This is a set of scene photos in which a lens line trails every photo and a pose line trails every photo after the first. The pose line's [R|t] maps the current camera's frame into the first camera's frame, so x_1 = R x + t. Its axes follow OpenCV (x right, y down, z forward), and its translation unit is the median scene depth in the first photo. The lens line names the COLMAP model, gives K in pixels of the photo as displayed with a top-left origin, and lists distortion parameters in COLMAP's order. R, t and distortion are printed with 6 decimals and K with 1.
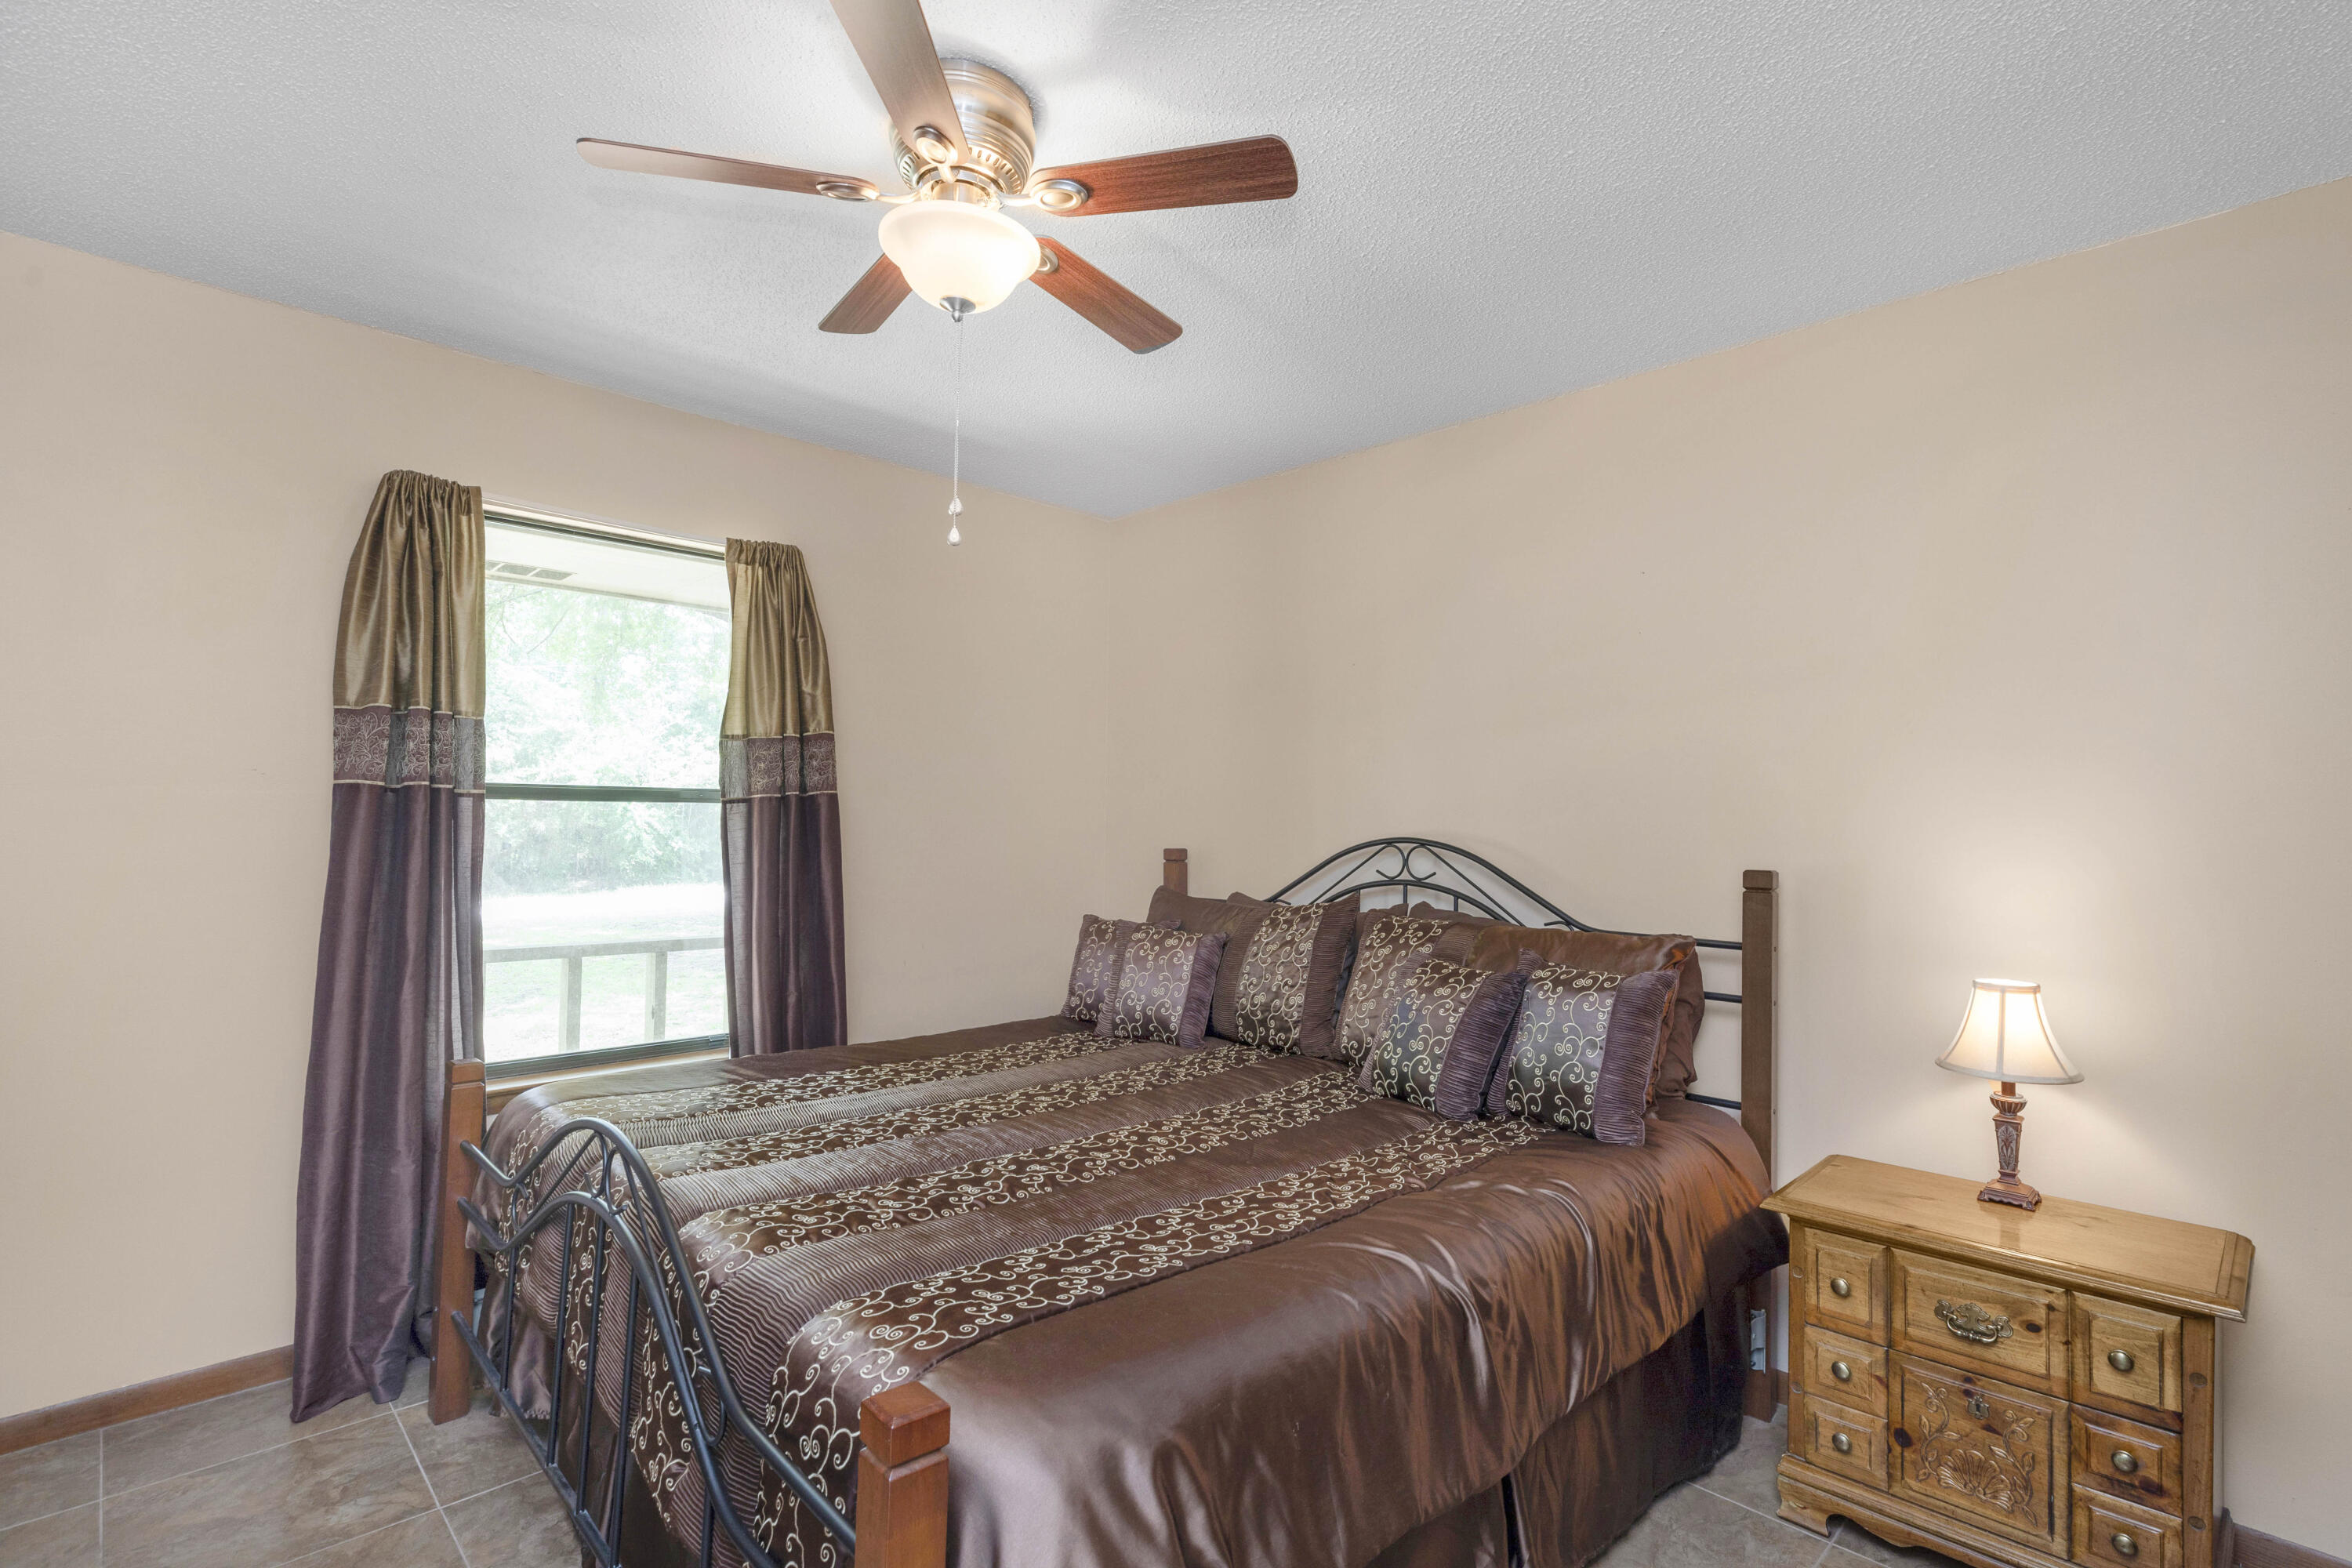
lens RADIAL K [[1110.5, 0, 1170.6], [0, 1110.5, 789.4], [0, 0, 1]] dist [0.006459, 0.000629]
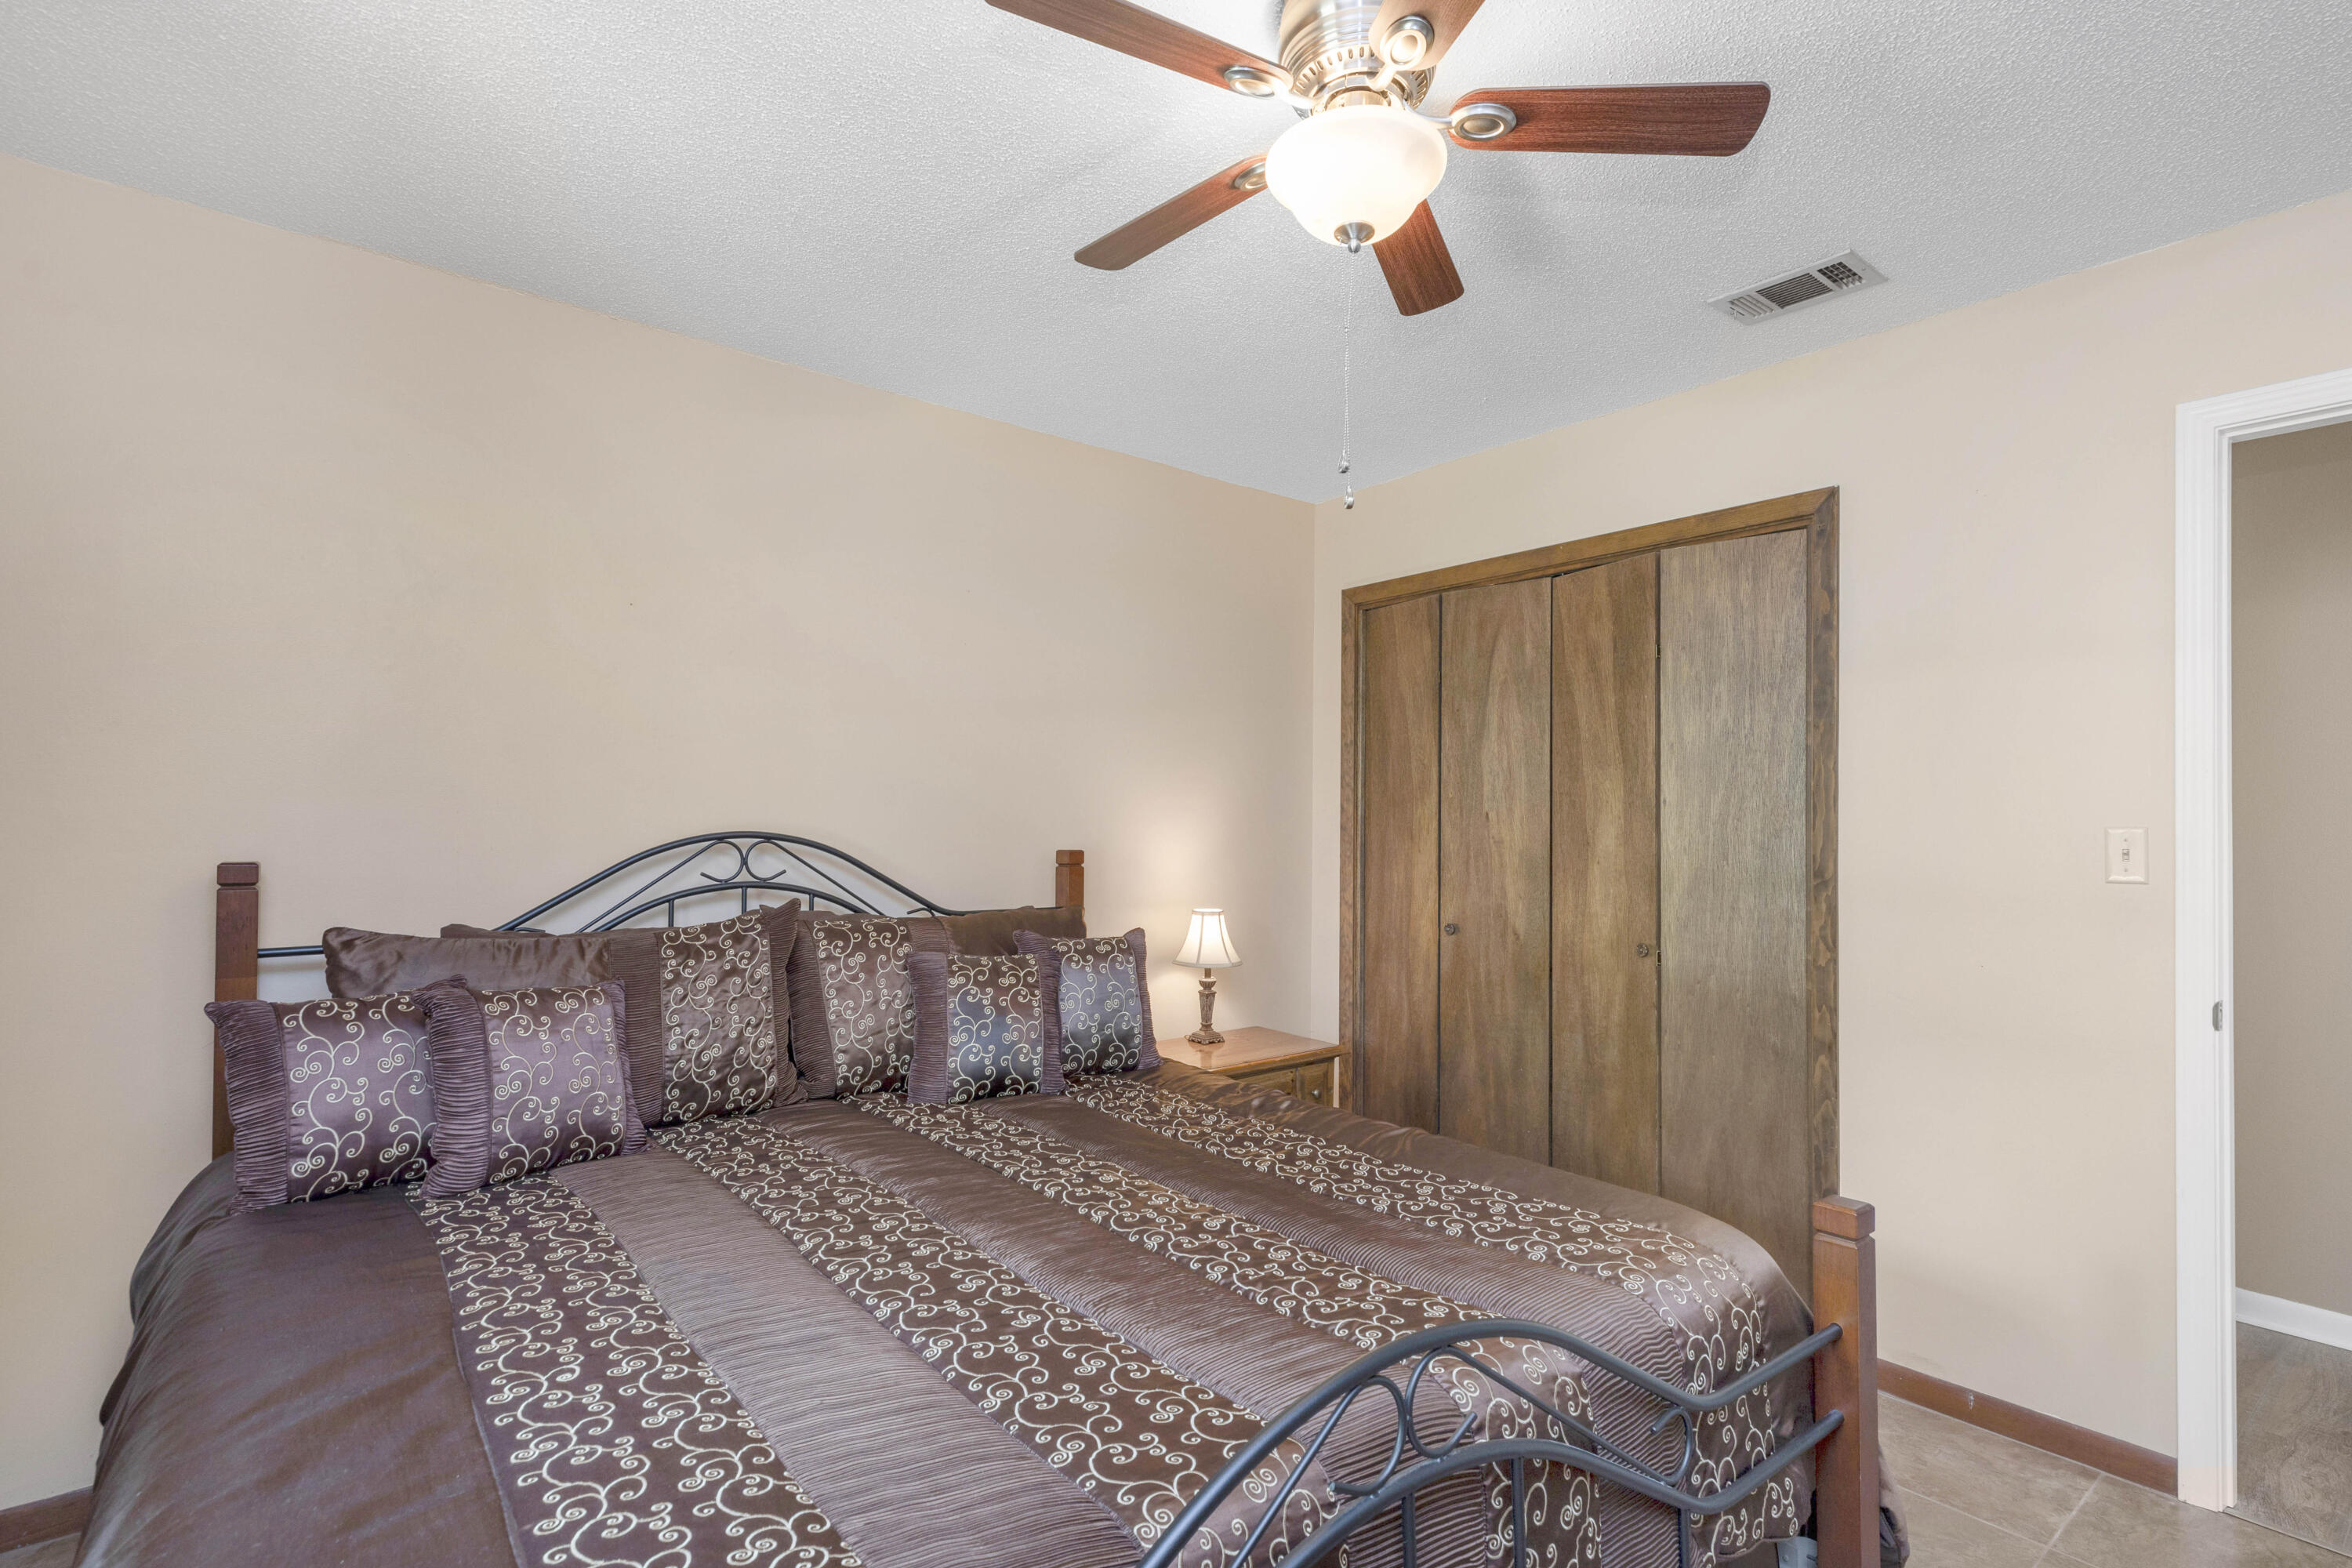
lens RADIAL K [[1110.5, 0, 1178.0], [0, 1110.5, 797.3], [0, 0, 1]] dist [0.006459, 0.000629]
pose [[0.094336, 0.006819, 0.995517, -0.618738], [-0.034926, 0.999384, -0.003535, 0.008859], [-0.994928, -0.034436, 0.094516, 0.611888]]
